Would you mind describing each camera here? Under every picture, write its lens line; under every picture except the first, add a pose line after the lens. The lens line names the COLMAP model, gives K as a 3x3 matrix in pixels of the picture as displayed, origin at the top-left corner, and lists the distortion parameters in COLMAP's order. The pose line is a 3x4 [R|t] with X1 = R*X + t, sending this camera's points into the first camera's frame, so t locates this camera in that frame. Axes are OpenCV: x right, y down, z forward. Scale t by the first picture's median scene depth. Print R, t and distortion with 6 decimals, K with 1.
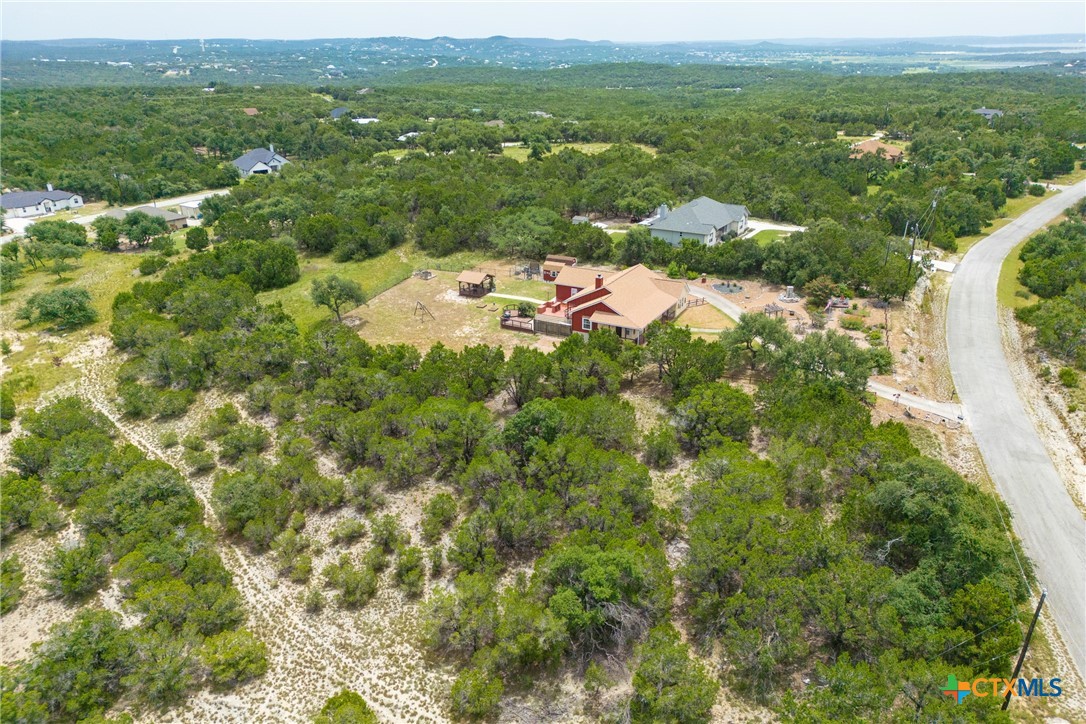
lens RADIAL K [[875.9, 0, 541.4], [0, 875.9, 363.7], [0, 0, 1]] dist [0.036082, -0.021444]
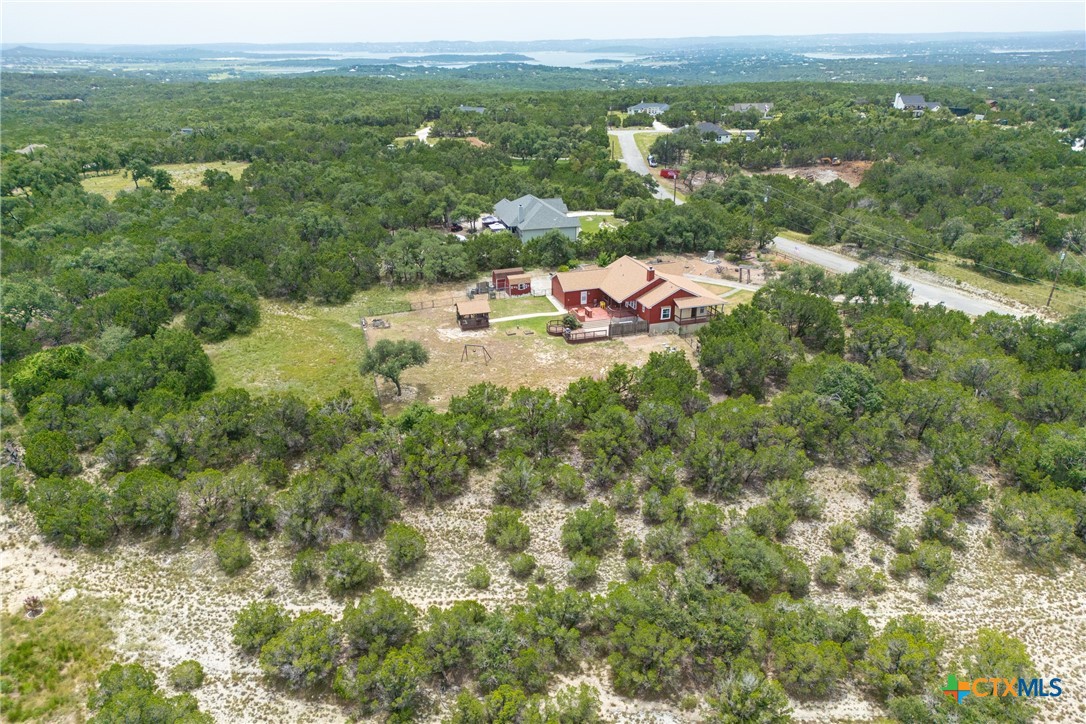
lens RADIAL K [[875.9, 0, 546.3], [0, 875.9, 358.0], [0, 0, 1]] dist [0.036082, -0.021444]
pose [[0.636287, -0.260085, 0.726288, -0.700444], [0.269260, 0.957121, 0.106854, -0.125192], [-0.722937, 0.127571, 0.679034, 0.343777]]
